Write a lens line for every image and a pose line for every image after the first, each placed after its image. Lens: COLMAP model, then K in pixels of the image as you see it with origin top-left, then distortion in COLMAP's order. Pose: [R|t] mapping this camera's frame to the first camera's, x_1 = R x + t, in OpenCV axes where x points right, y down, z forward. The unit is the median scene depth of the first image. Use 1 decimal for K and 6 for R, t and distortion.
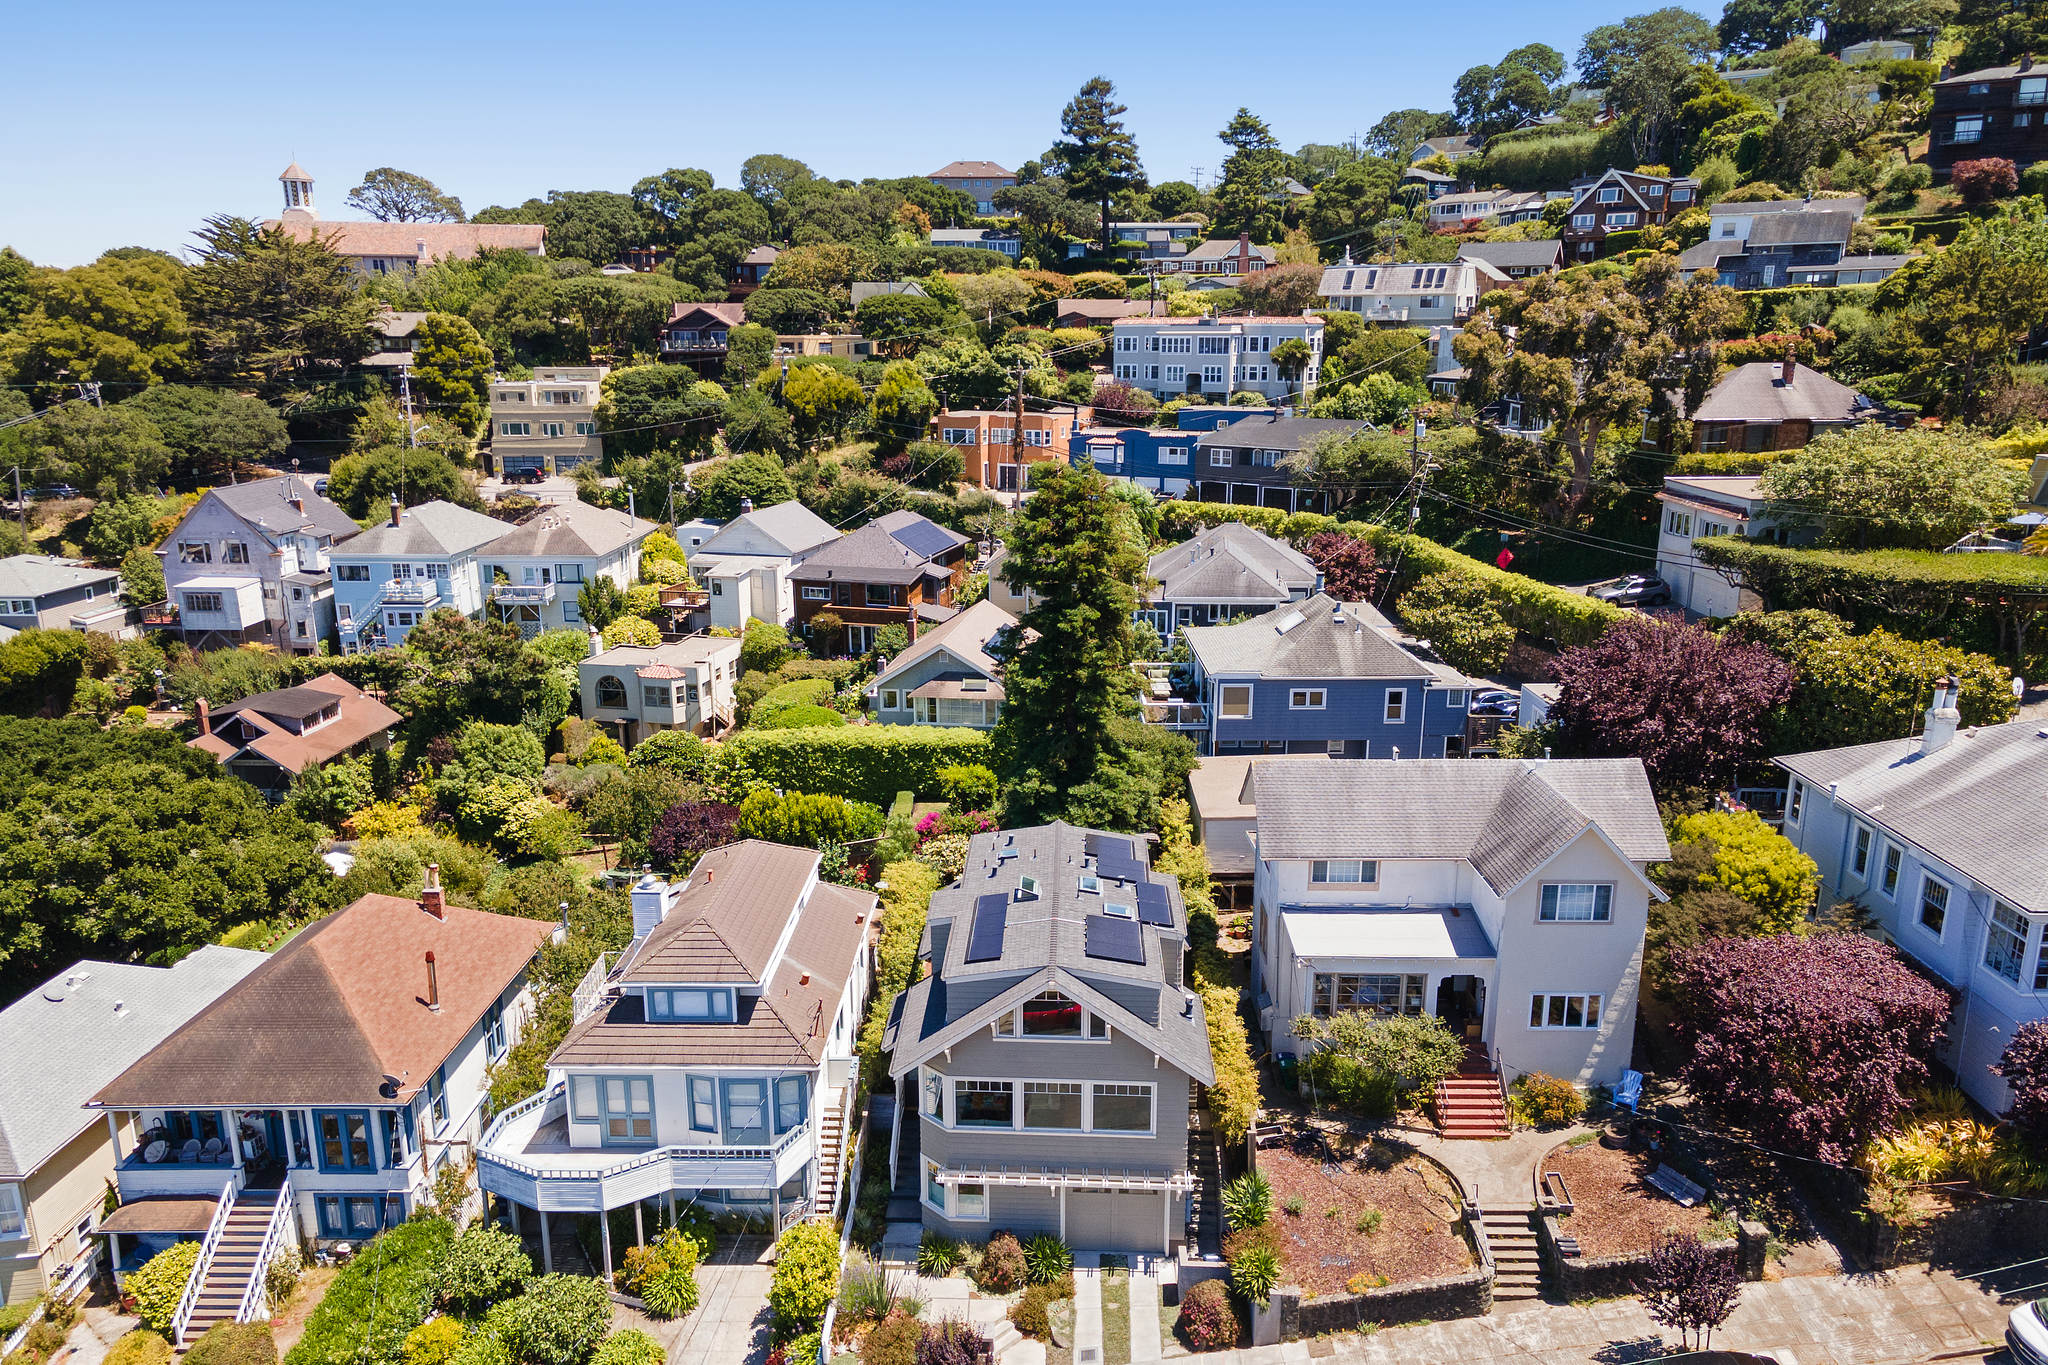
lens RADIAL K [[1472.1, 0, 1028.0], [0, 1472.1, 686.8], [0, 0, 1]] dist [0.041343, -0.004596]
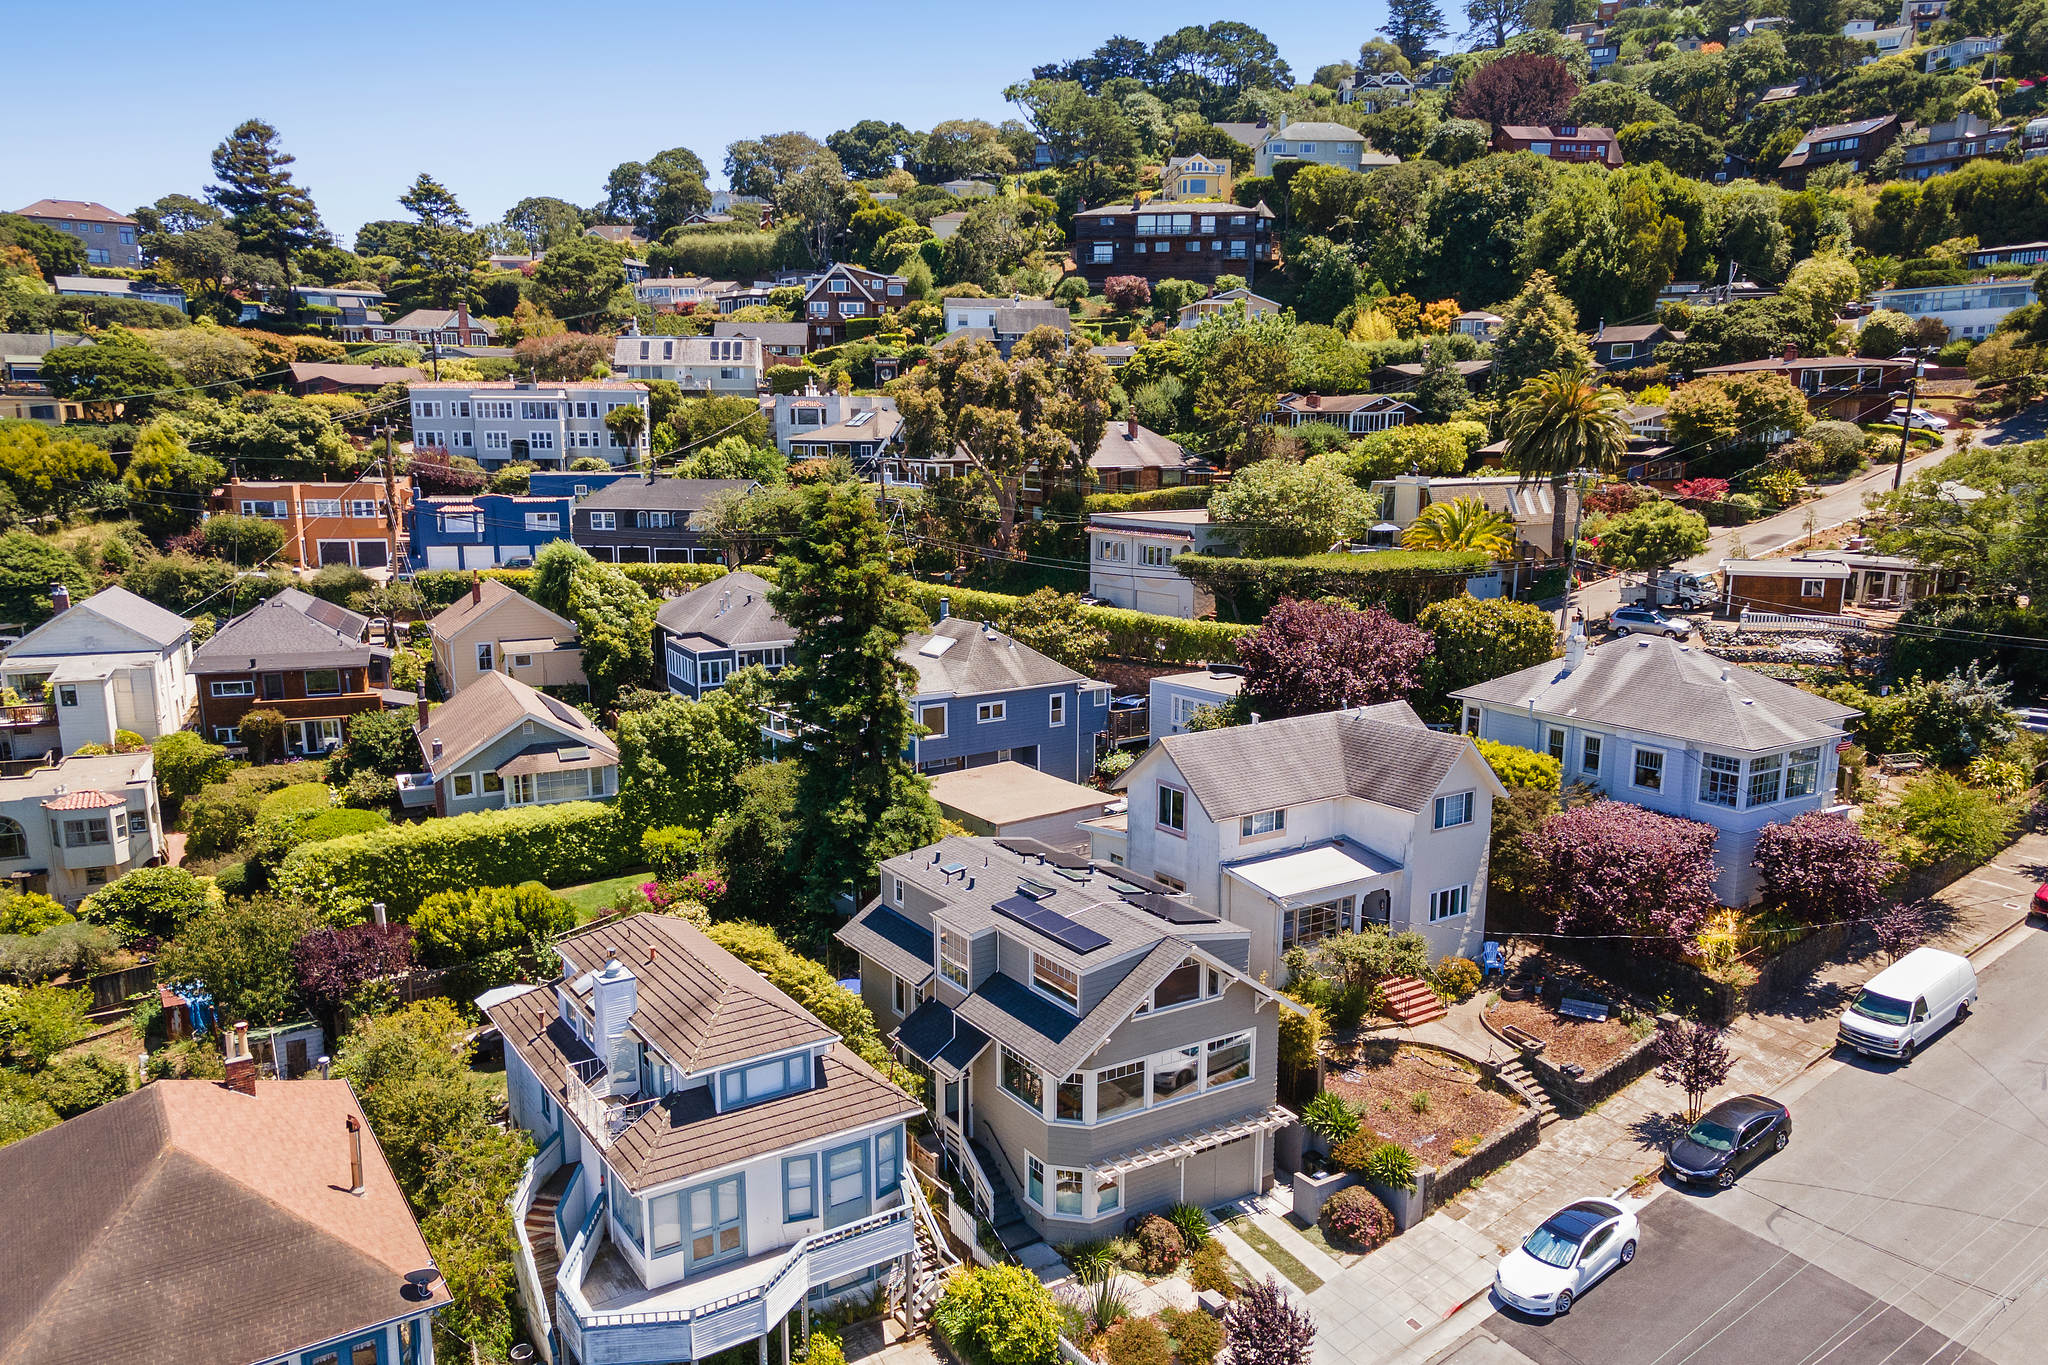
lens RADIAL K [[1472.1, 0, 1021.3], [0, 1472.1, 691.9], [0, 0, 1]] dist [0.041343, -0.004596]
pose [[0.822018, -0.097780, 0.561005, -0.277409], [0.130855, 0.991220, -0.018971, 0.012281], [-0.554224, 0.089005, 0.827595, 0.086610]]
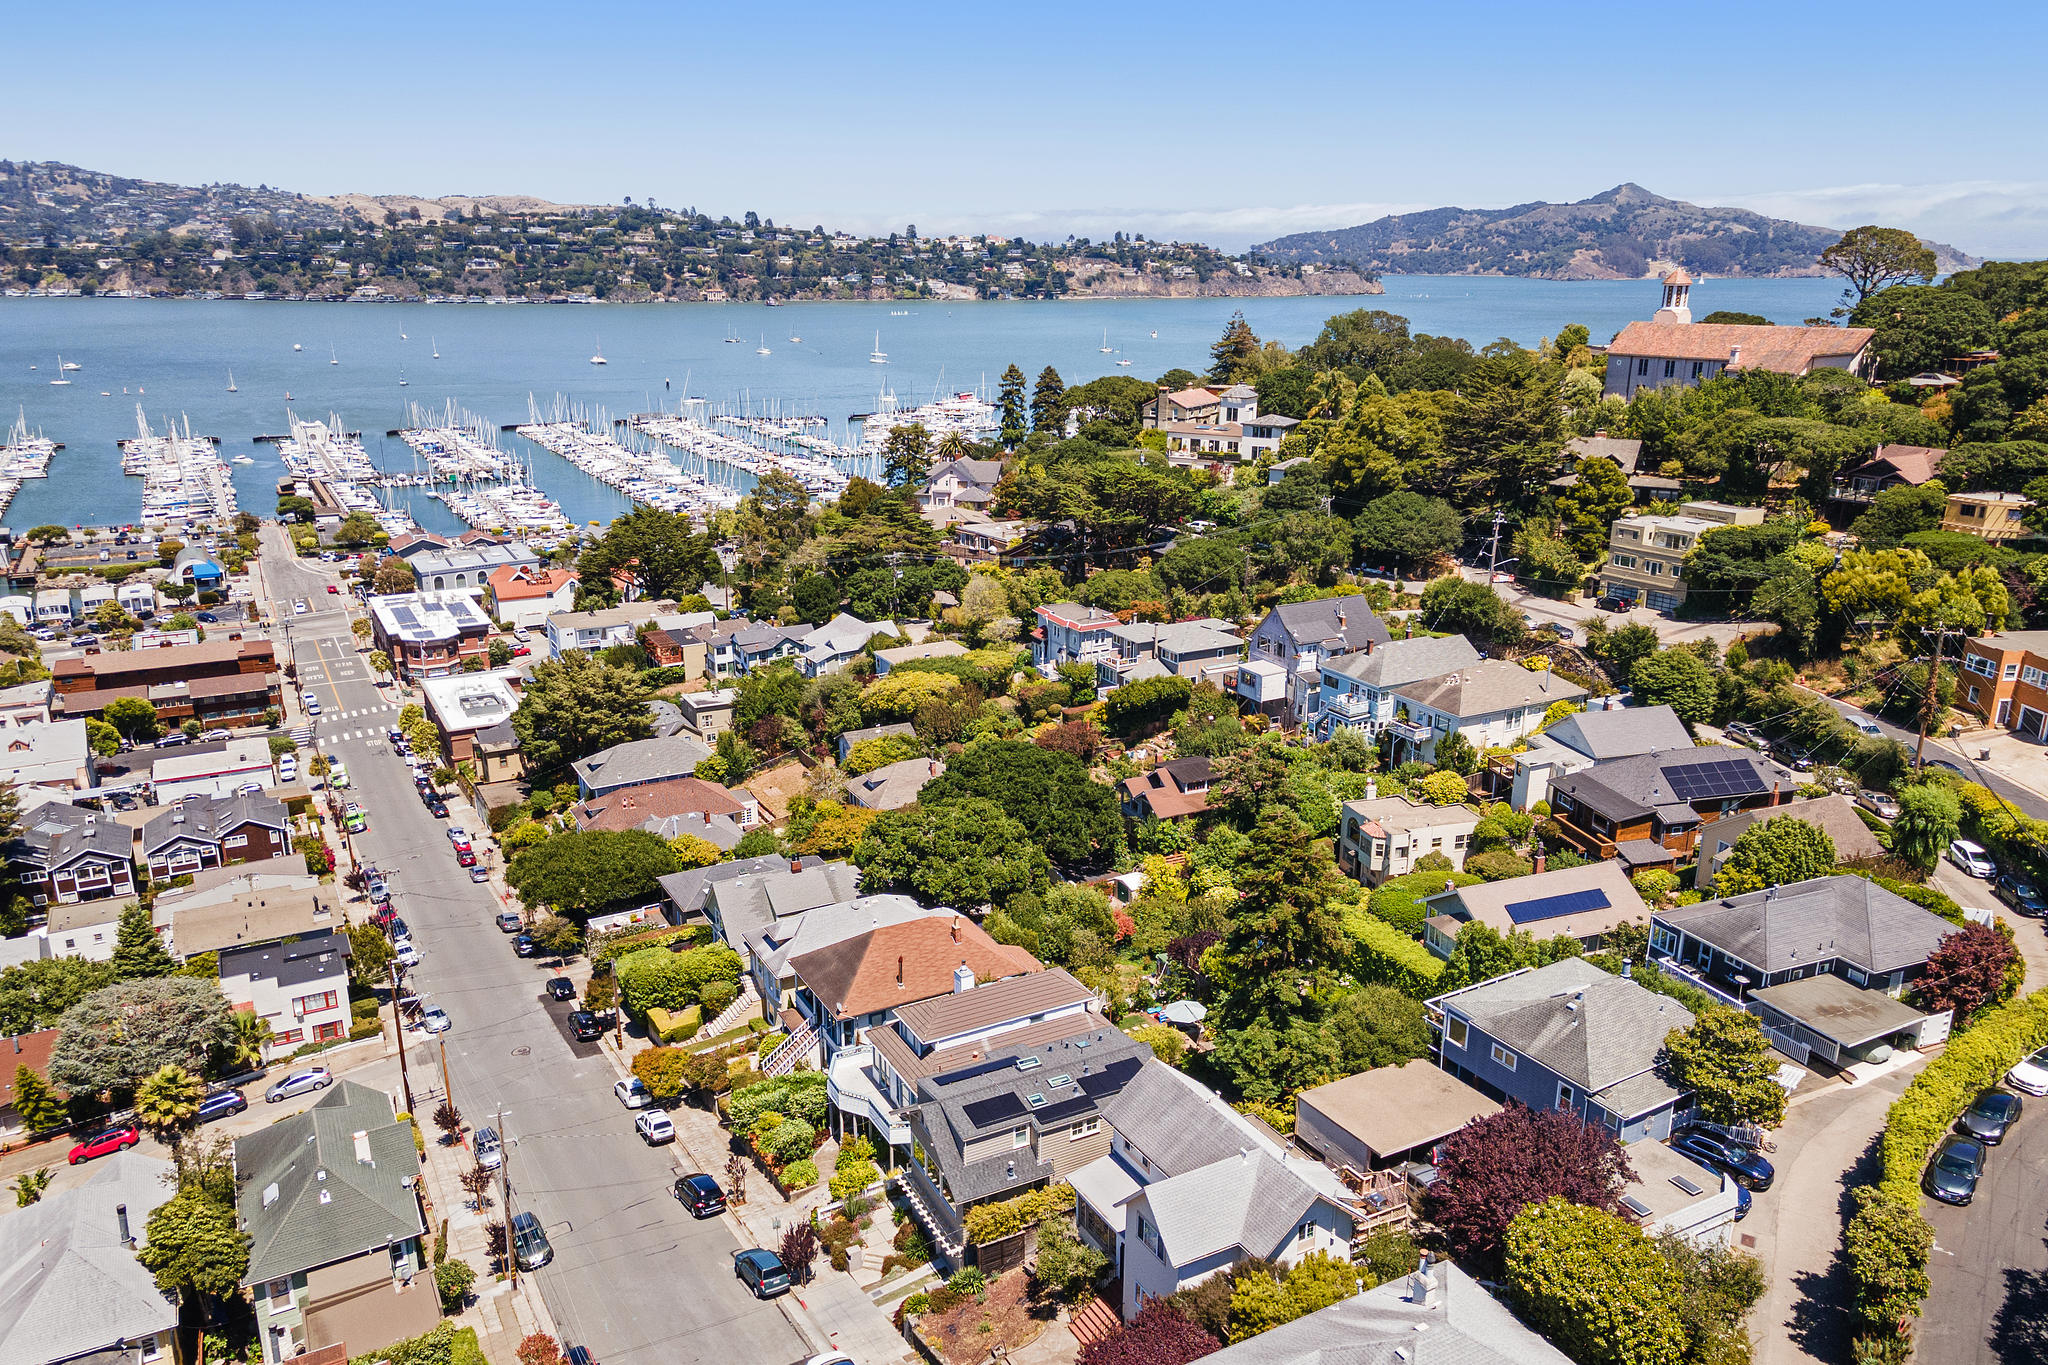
lens RADIAL K [[1472.1, 0, 1067.7], [0, 1472.1, 683.7], [0, 0, 1]] dist [0.041343, -0.004596]
pose [[0.502531, 0.252105, -0.826986, 0.668926], [-0.212276, 0.963239, 0.164649, -0.292296], [0.838094, 0.092808, 0.537574, 0.044941]]
